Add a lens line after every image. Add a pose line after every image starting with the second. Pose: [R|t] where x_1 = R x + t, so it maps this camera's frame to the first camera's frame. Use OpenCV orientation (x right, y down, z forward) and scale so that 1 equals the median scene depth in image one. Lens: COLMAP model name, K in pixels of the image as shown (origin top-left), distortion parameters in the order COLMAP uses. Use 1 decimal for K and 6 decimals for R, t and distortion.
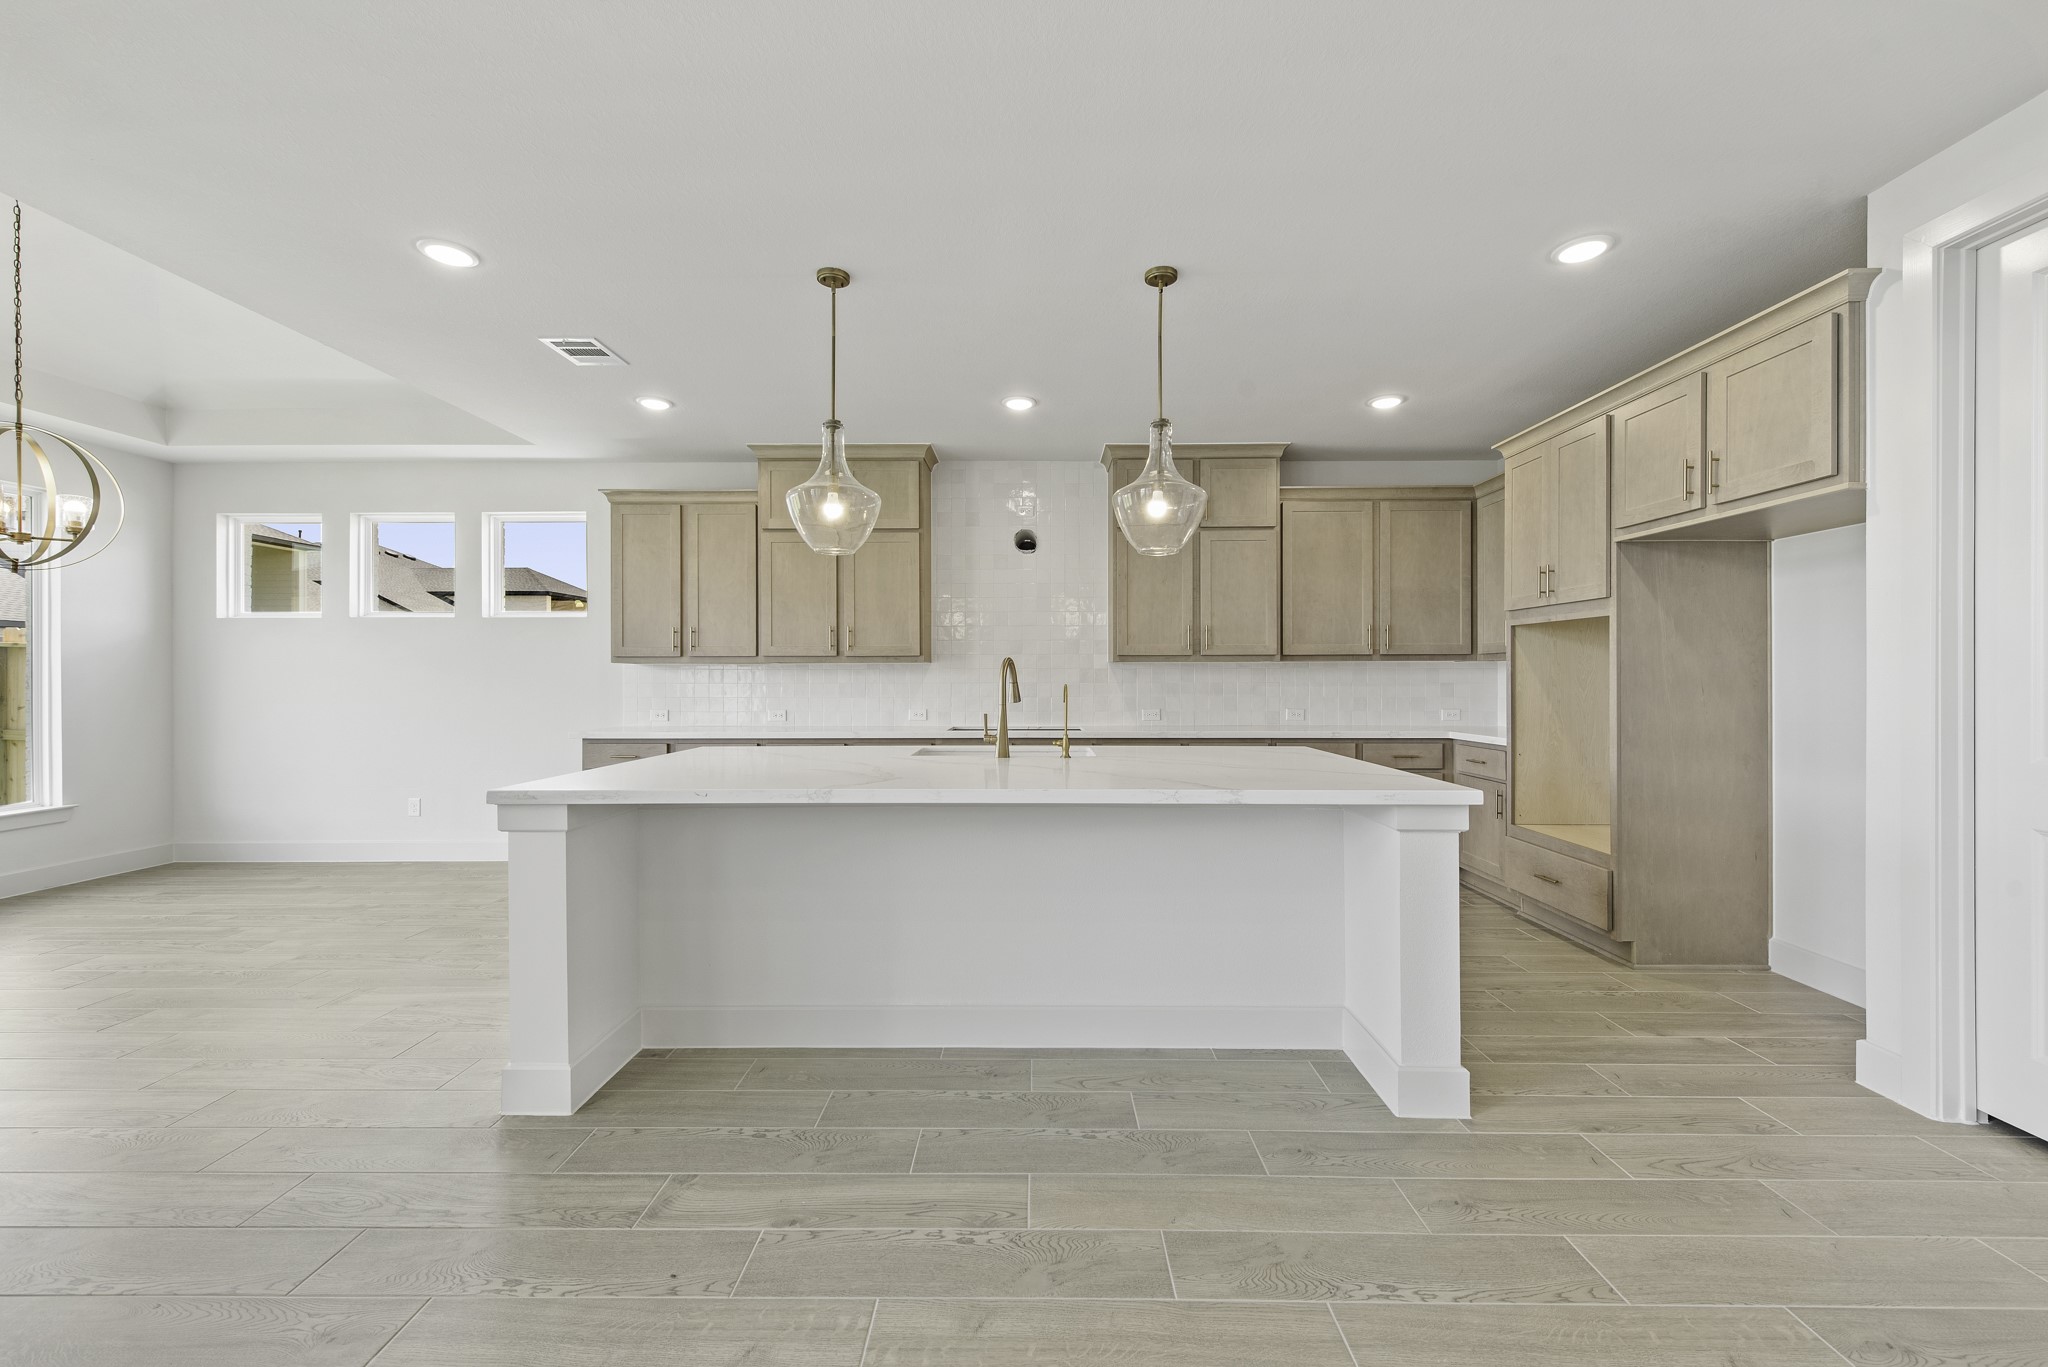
lens RADIAL K [[800.9, 0, 1027.3], [0, 800.9, 680.6], [0, 0, 1]] dist [0.012955, -0.004360]
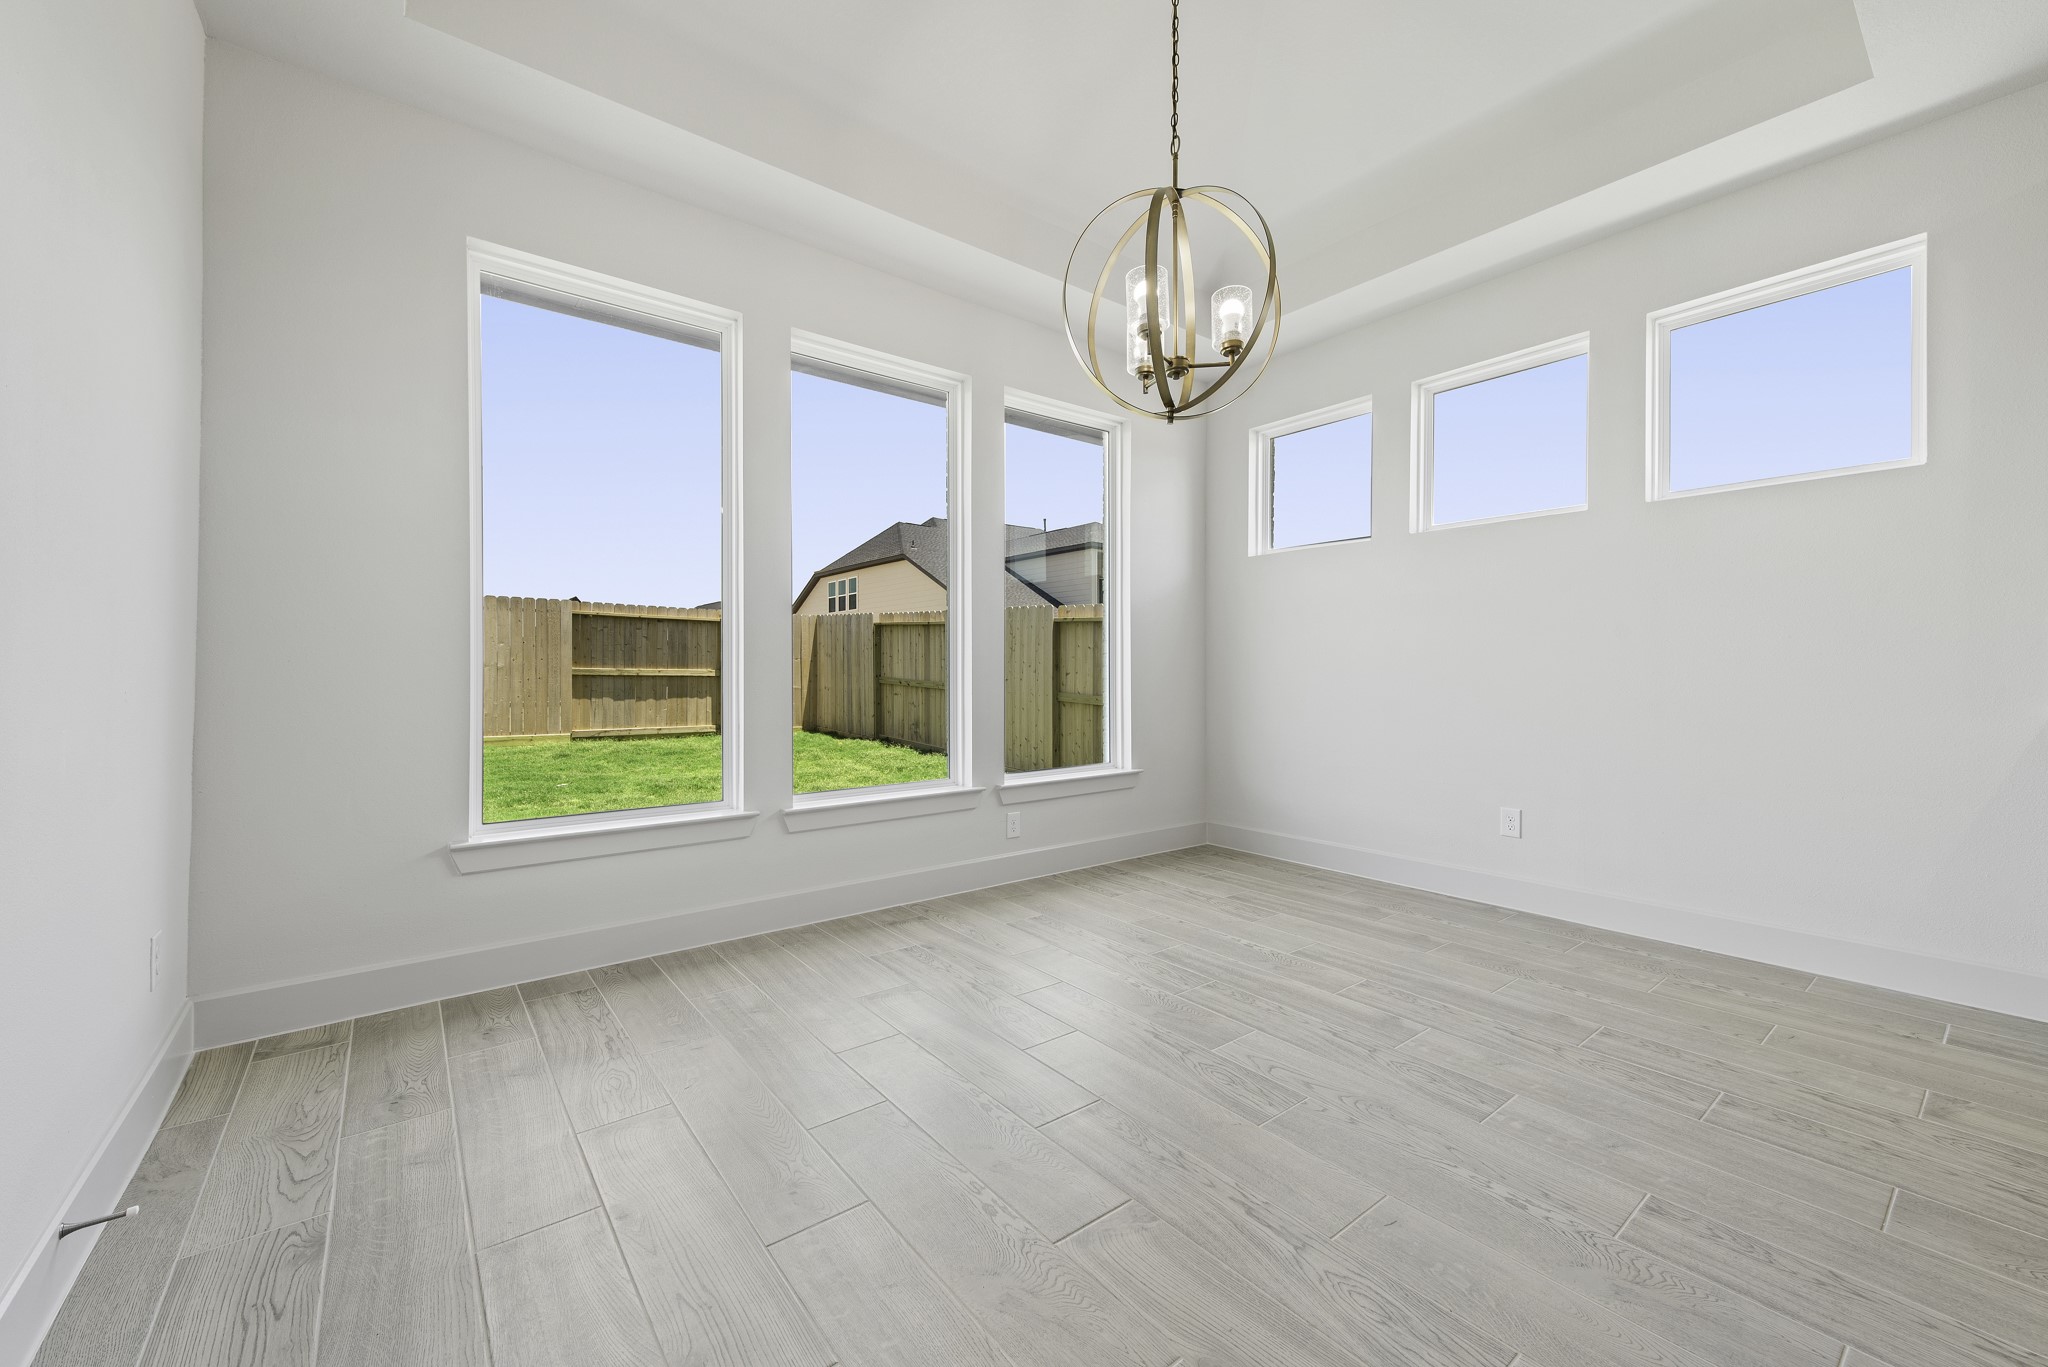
lens RADIAL K [[800.9, 0, 1027.3], [0, 800.9, 680.6], [0, 0, 1]] dist [0.012955, -0.004360]
pose [[0.623791, 0.008491, -0.781545, -0.747063], [-0.001837, 0.999954, 0.009397, 0.061130], [0.781589, -0.004427, 0.623778, 0.462903]]
